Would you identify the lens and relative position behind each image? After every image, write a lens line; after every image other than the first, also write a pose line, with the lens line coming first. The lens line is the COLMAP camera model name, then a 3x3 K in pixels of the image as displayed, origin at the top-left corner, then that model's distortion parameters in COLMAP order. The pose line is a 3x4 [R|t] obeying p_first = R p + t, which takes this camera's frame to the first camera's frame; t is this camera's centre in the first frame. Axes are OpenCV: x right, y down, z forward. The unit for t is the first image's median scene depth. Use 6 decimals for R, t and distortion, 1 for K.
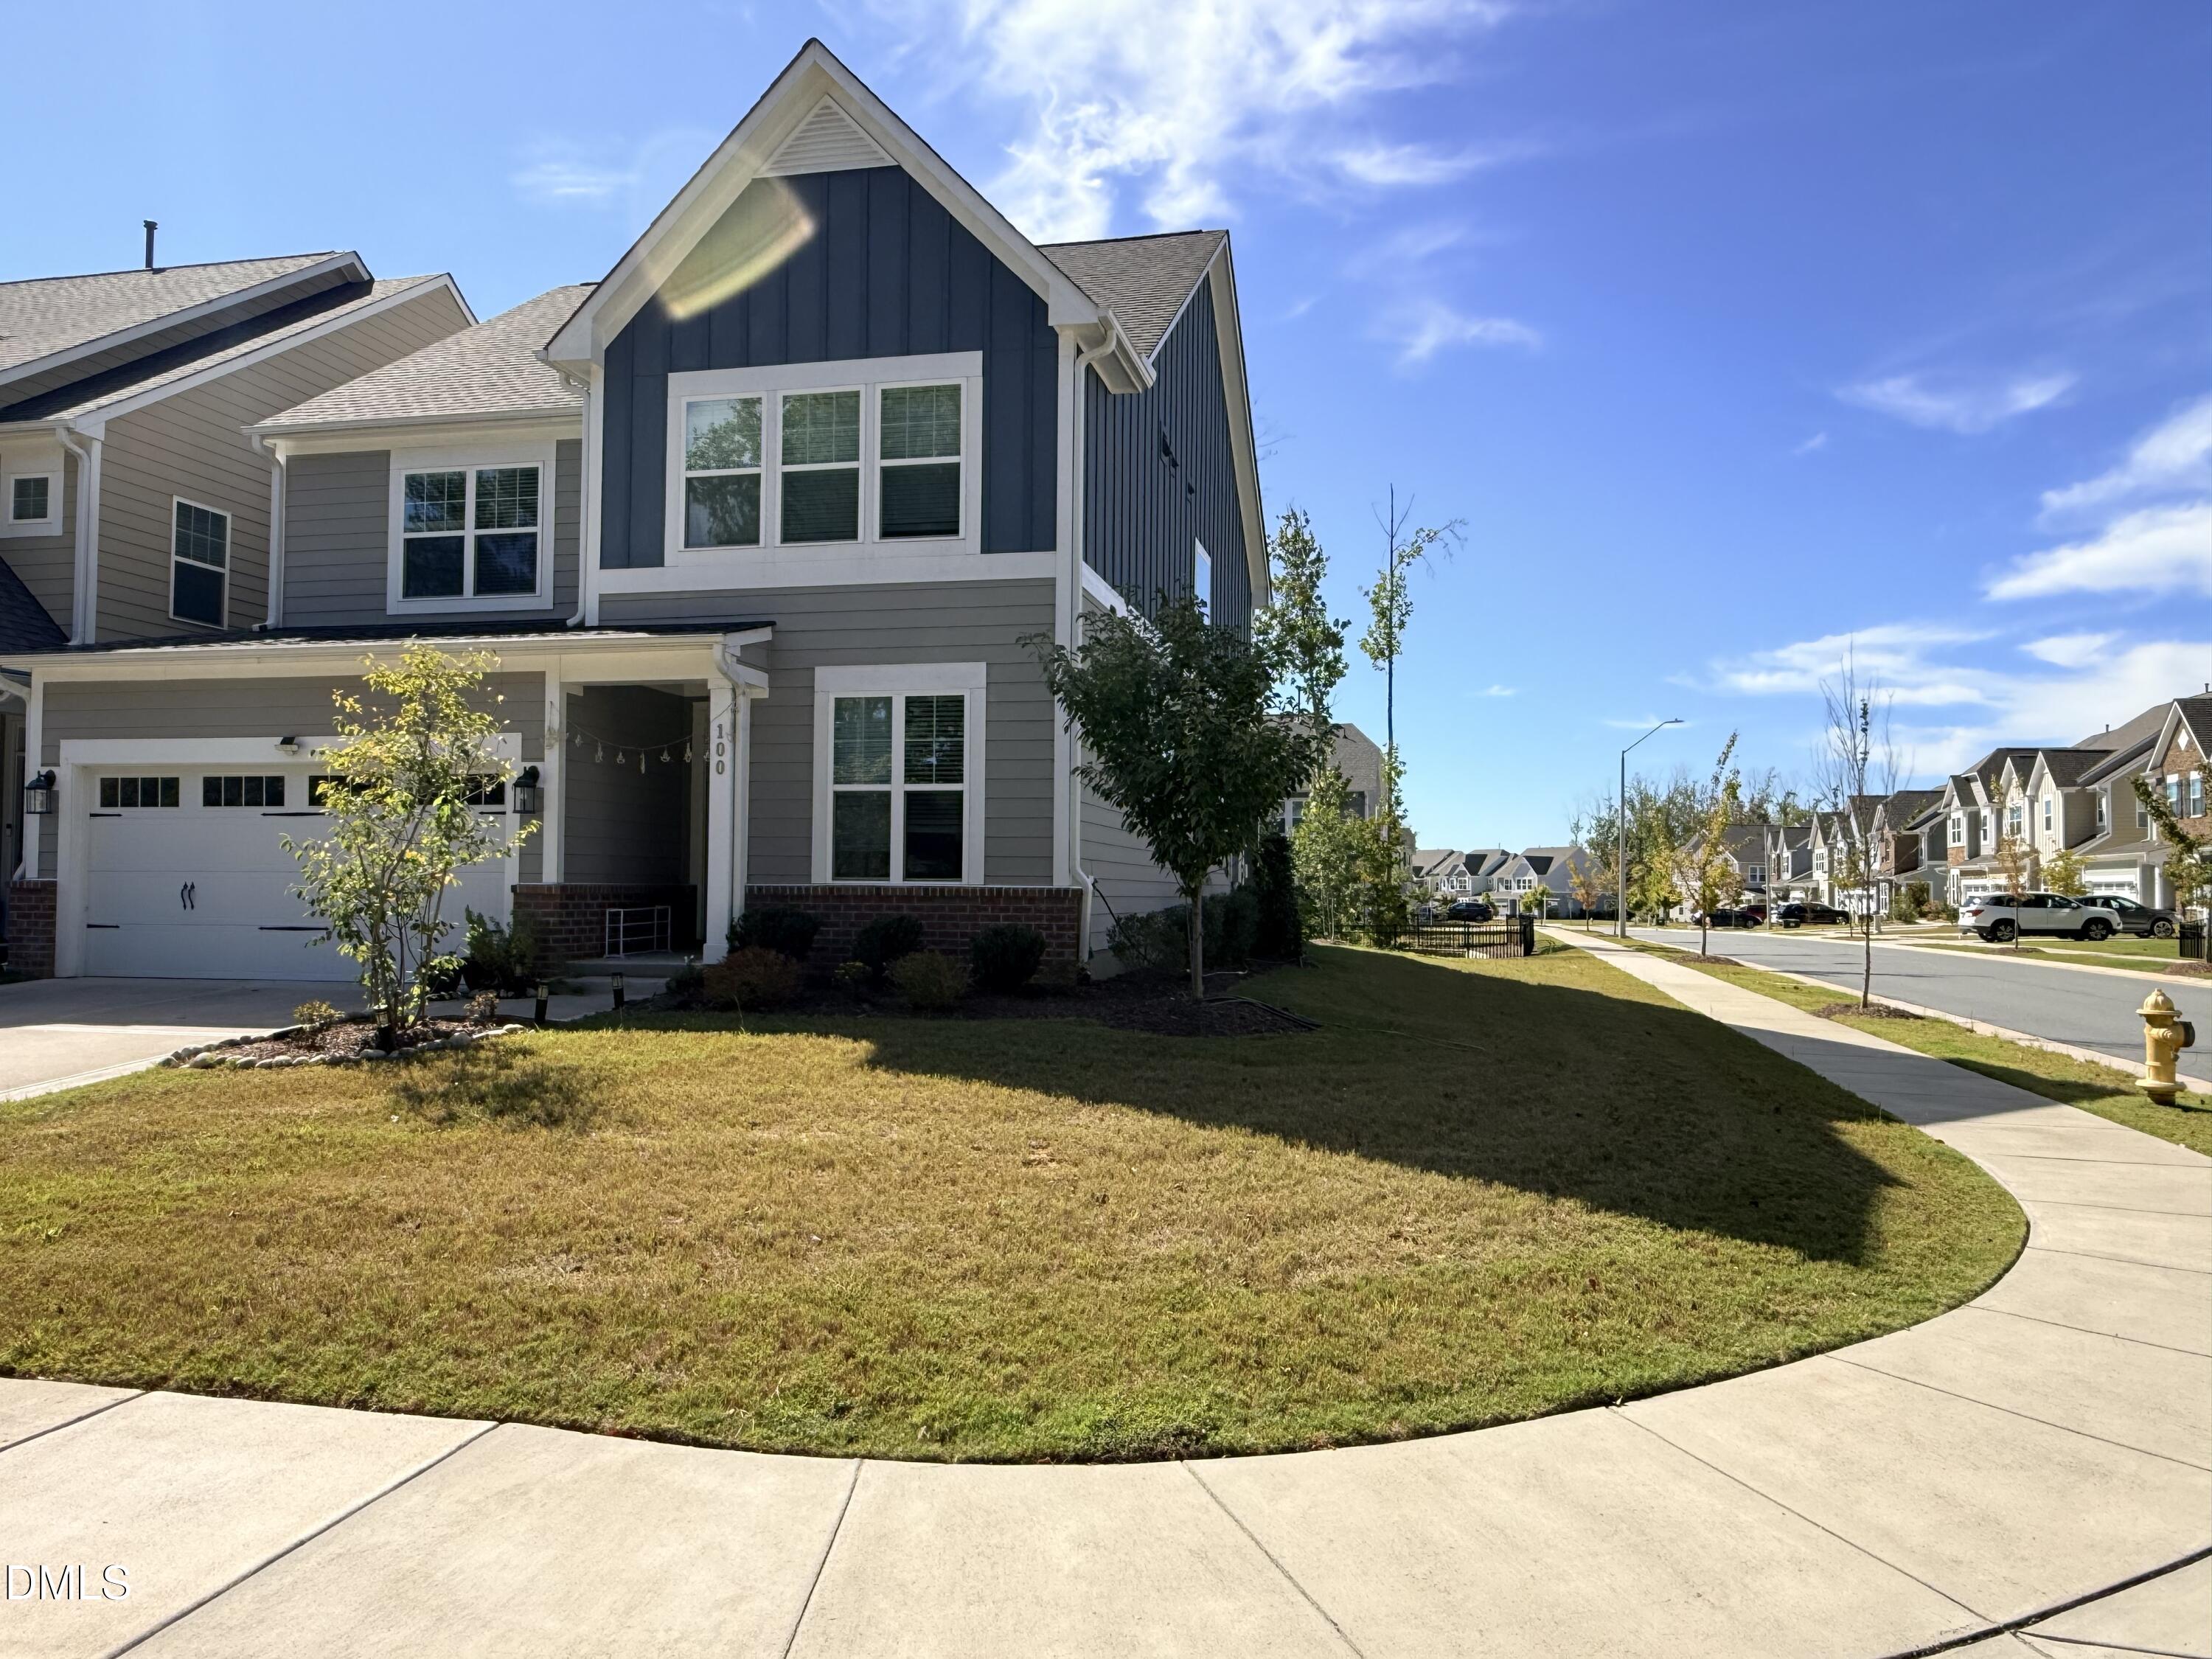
lens RADIAL K [[1441.9, 0, 1106.0], [0, 1441.9, 829.5], [0, 0, 1]] dist [-0.005305, 0.001880]
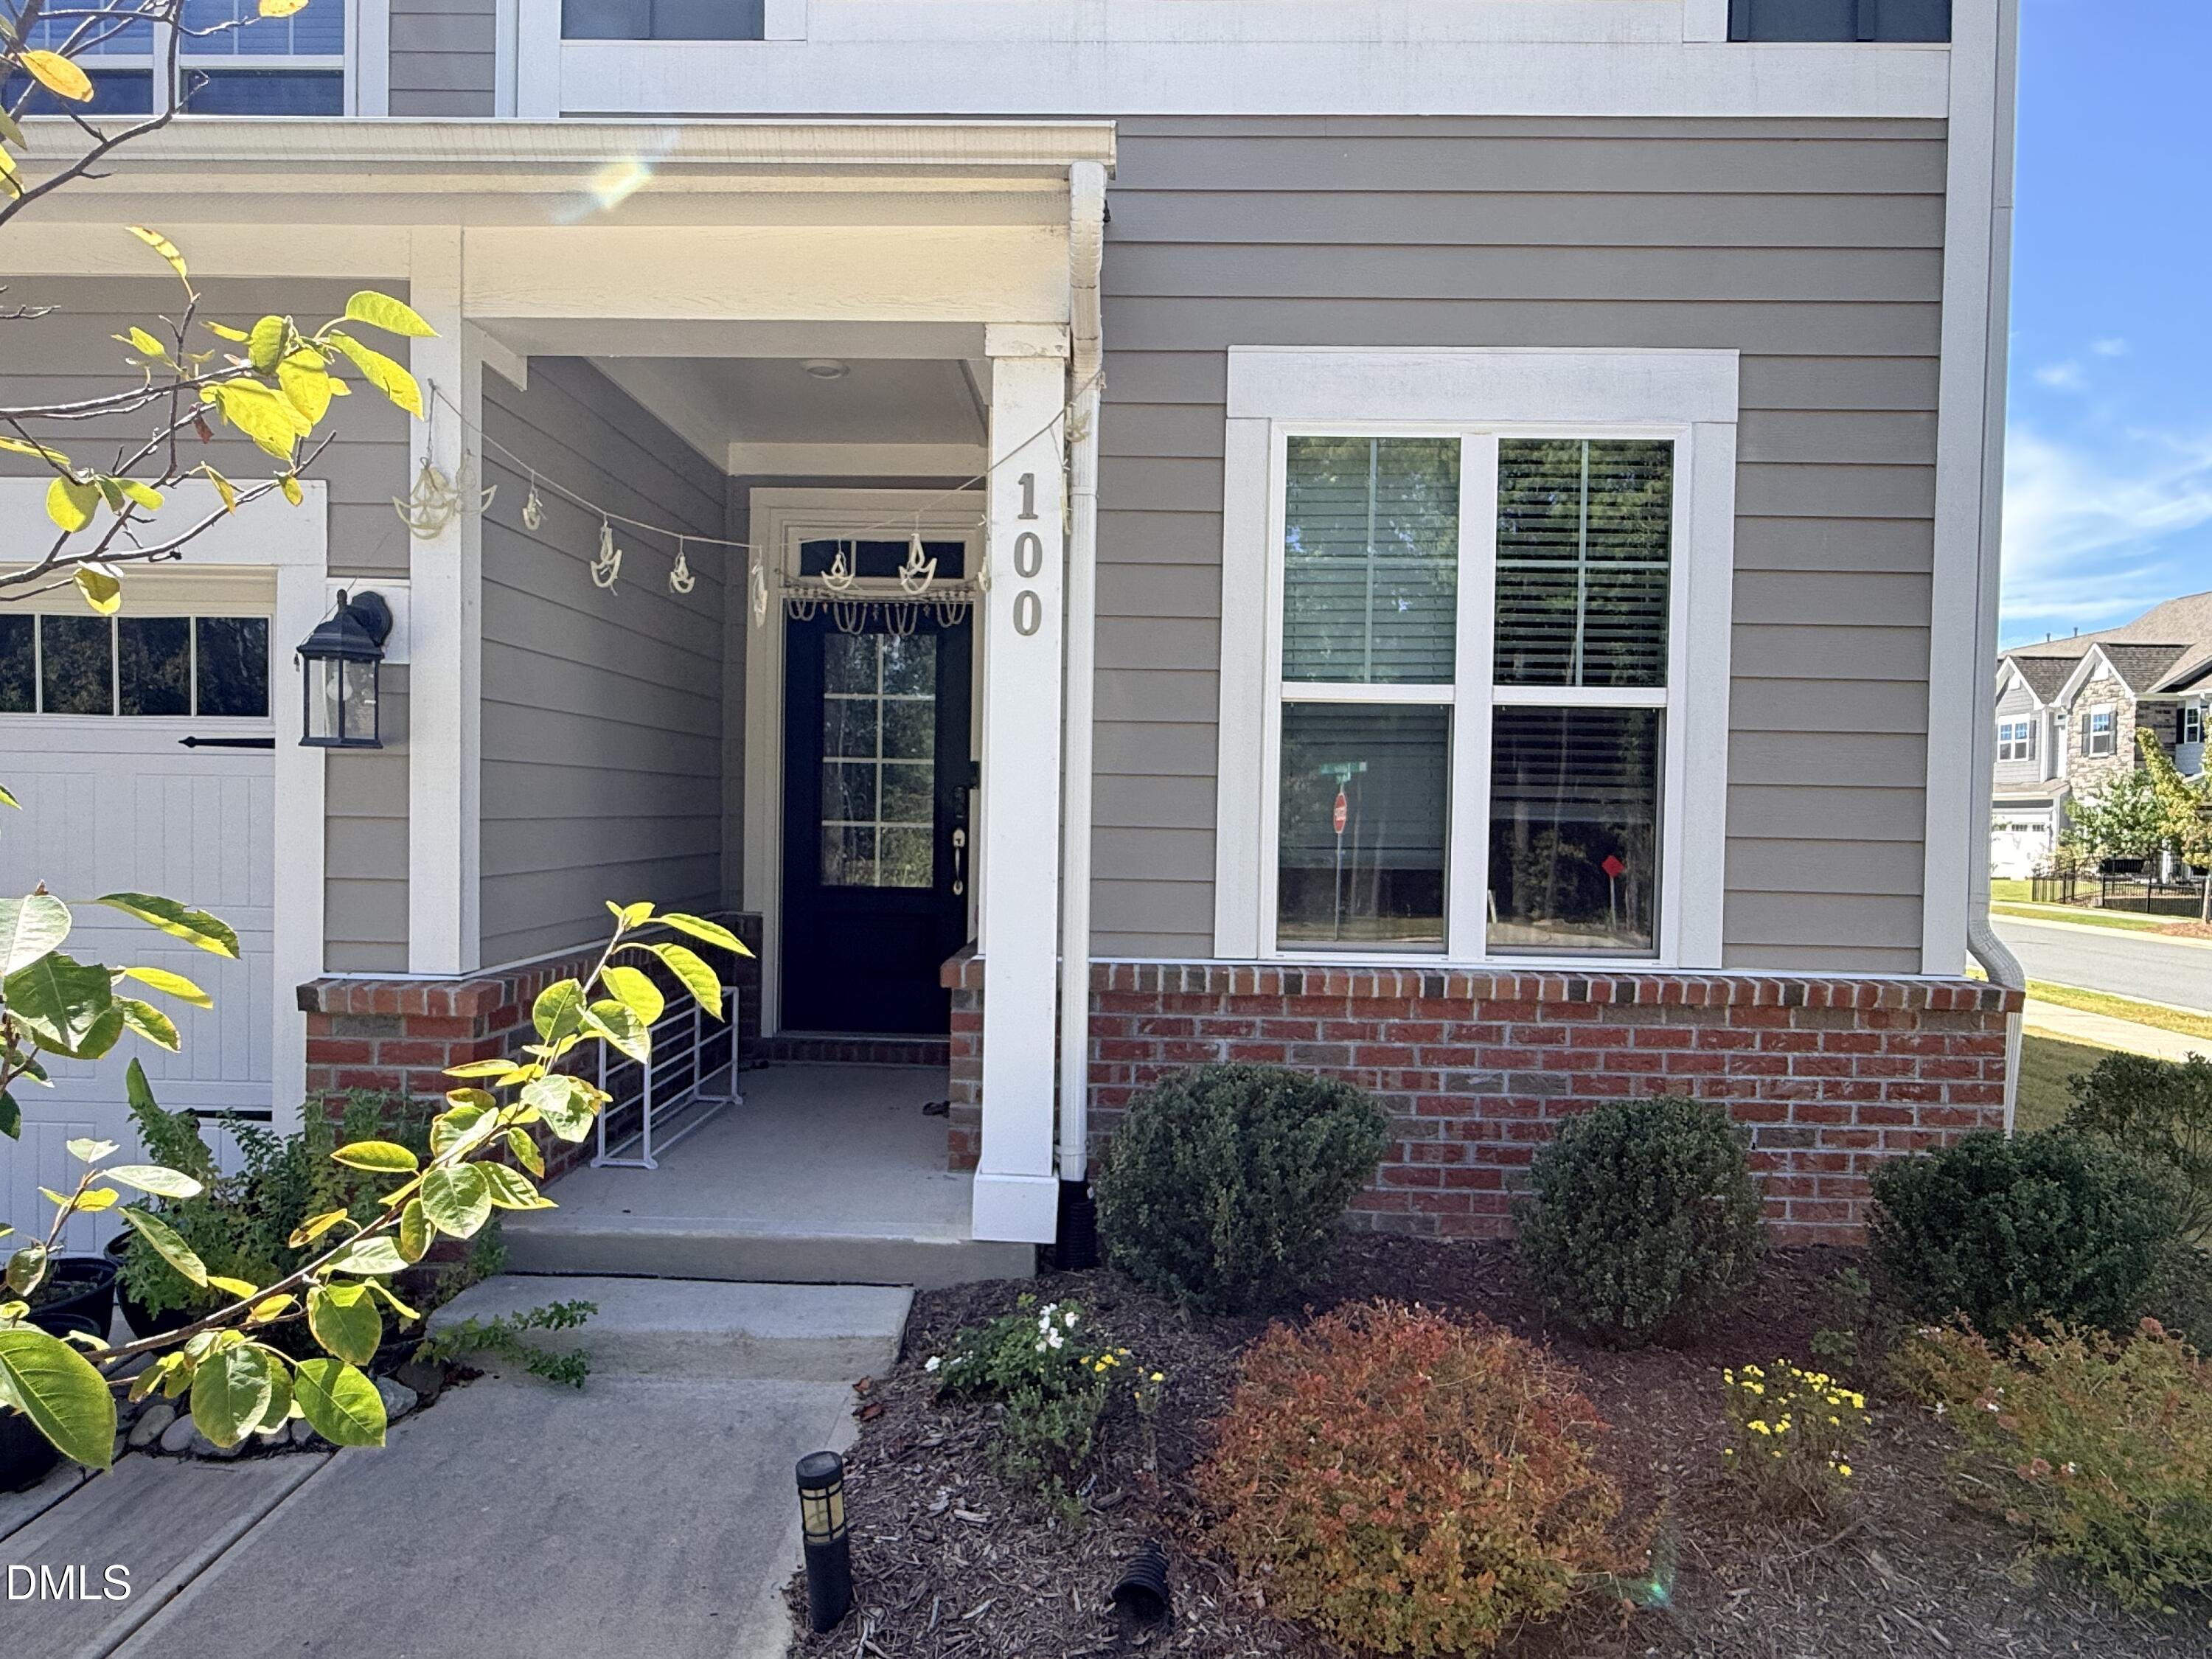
lens RADIAL K [[1295.4, 0, 1106.0], [0, 1295.4, 829.5], [0, 0, 1]] dist [0.001273, 0.000242]
pose [[0.984121, 0.008741, 0.177285, -0.290735], [-0.018541, 0.998385, 0.053700, -0.011342], [-0.176530, -0.056134, 0.982693, 0.695642]]
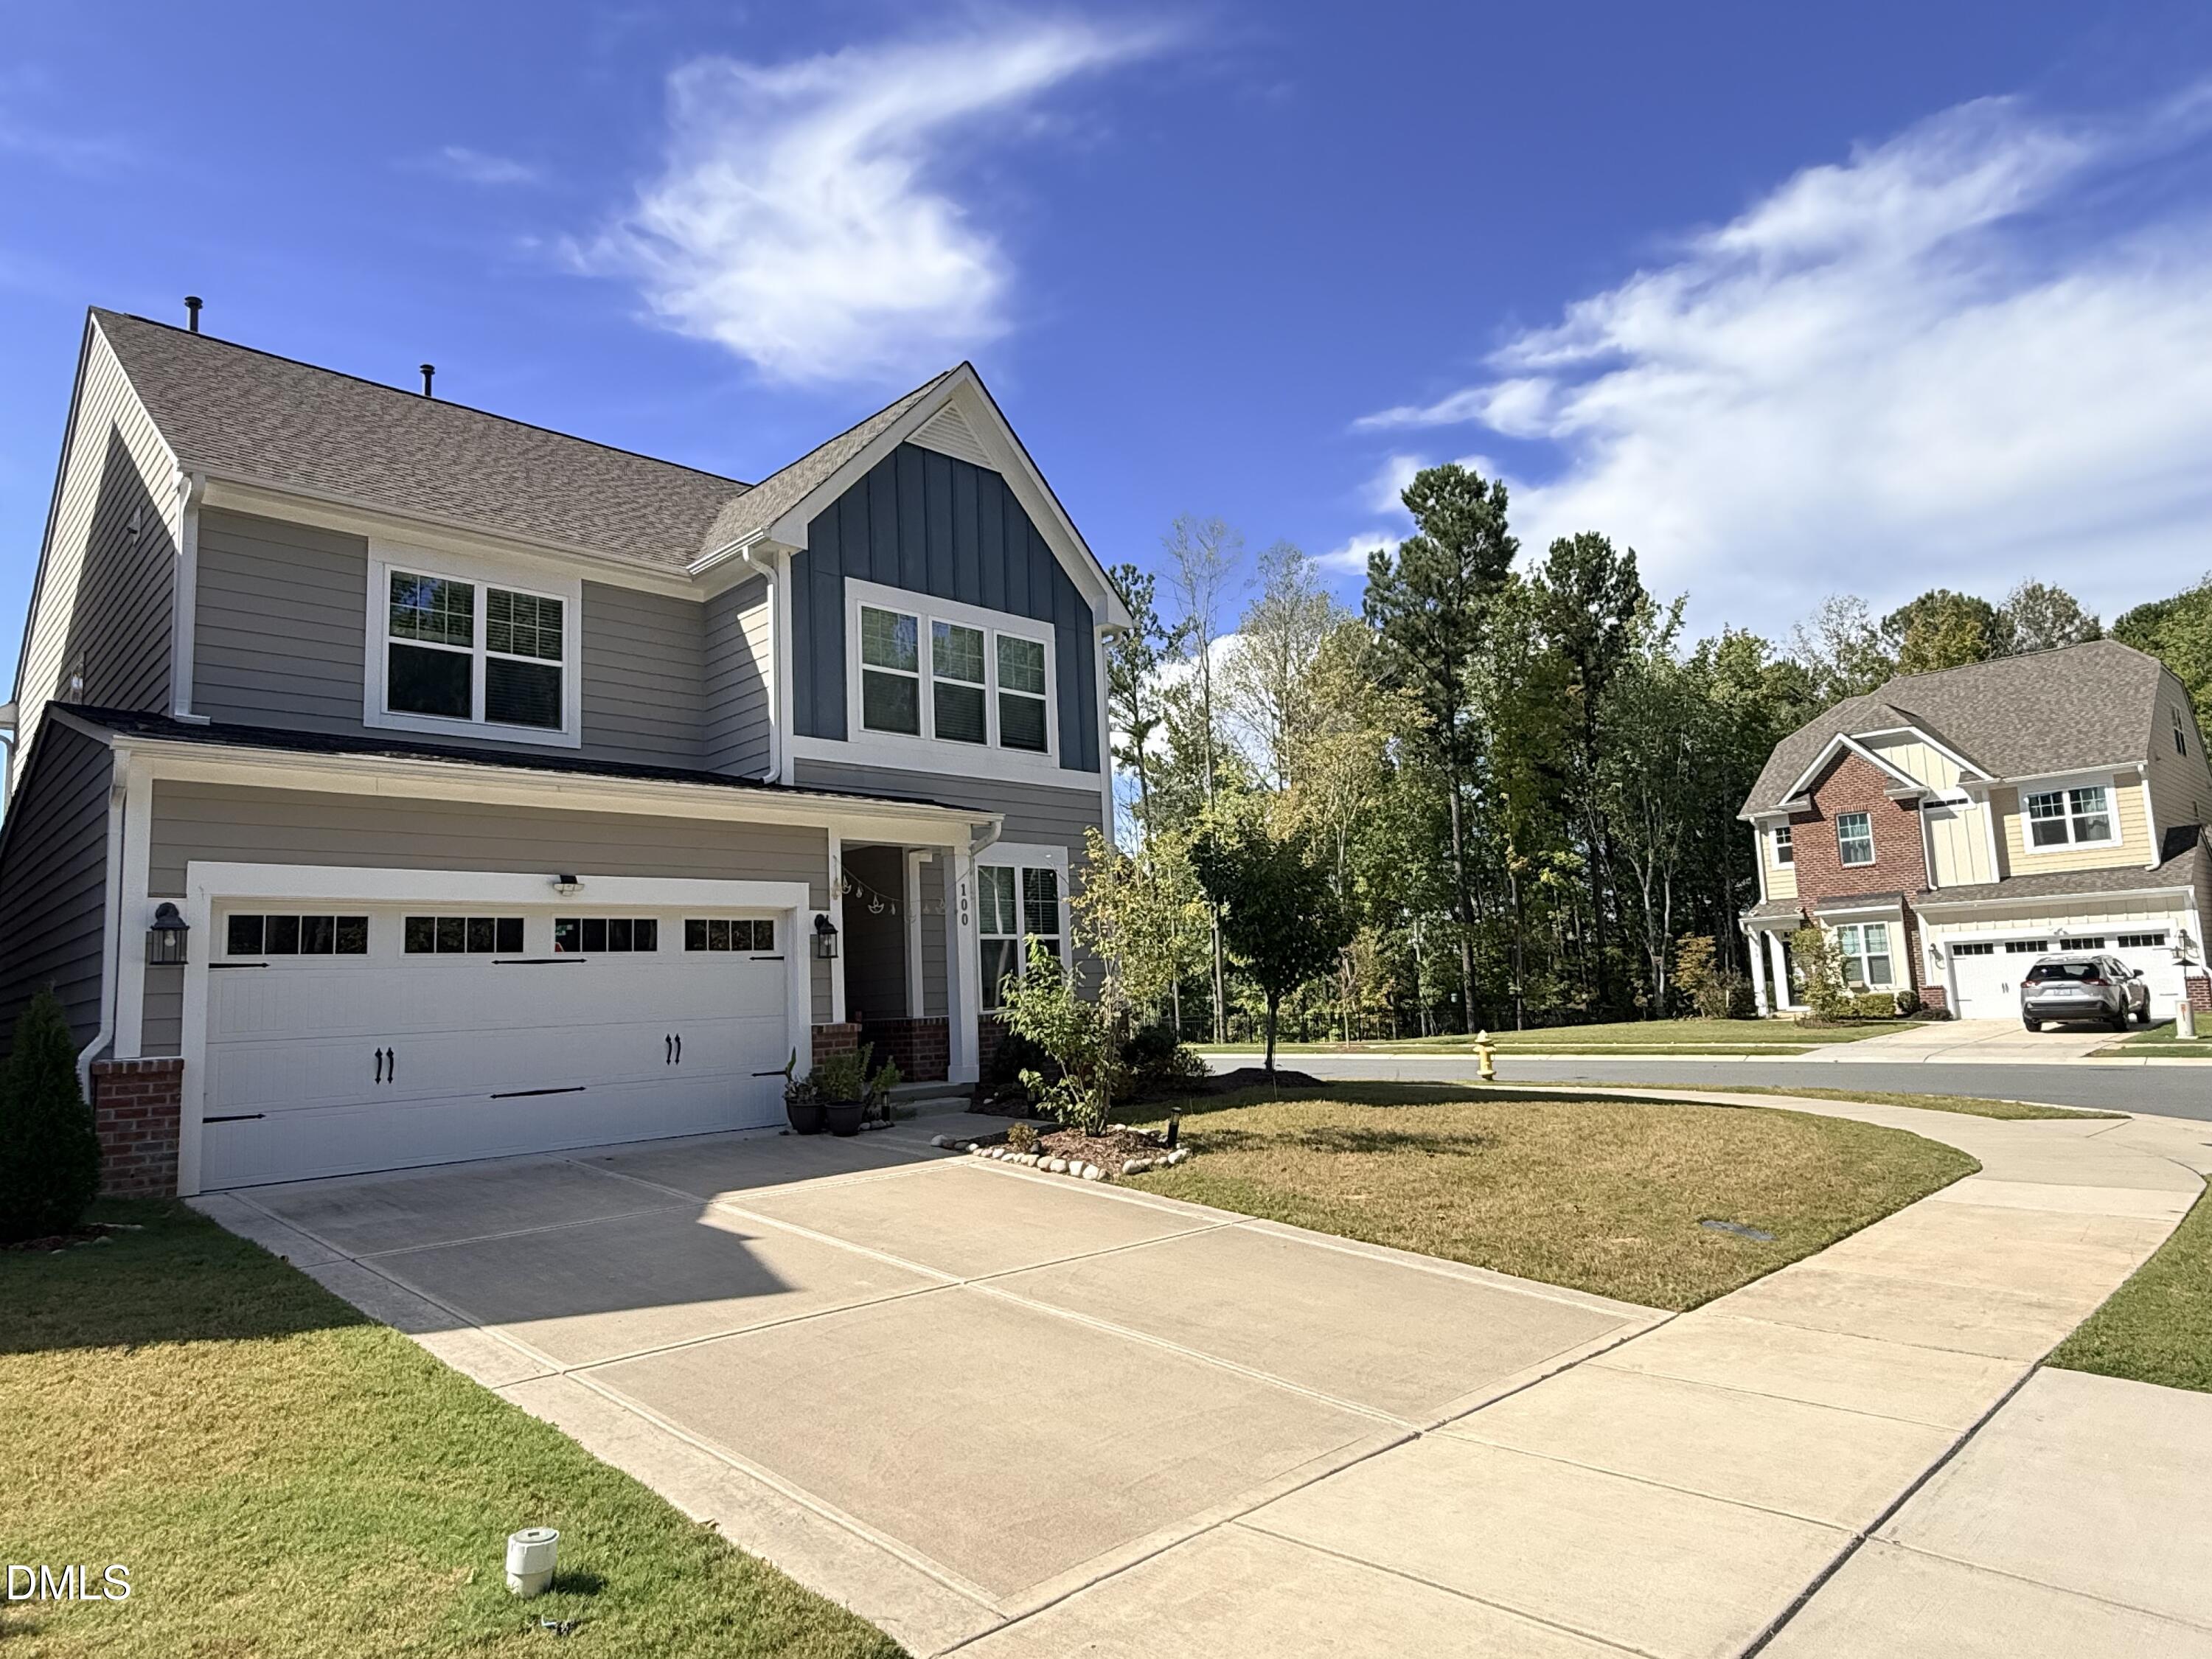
lens RADIAL K [[1295.4, 0, 1106.0], [0, 1295.4, 829.5], [0, 0, 1]] dist [0.001273, 0.000242]
pose [[0.560187, 0.077751, 0.824709, -1.076287], [0.022236, 0.993815, -0.108798, 0.003185], [-0.828068, 0.079285, 0.554993, 0.277152]]
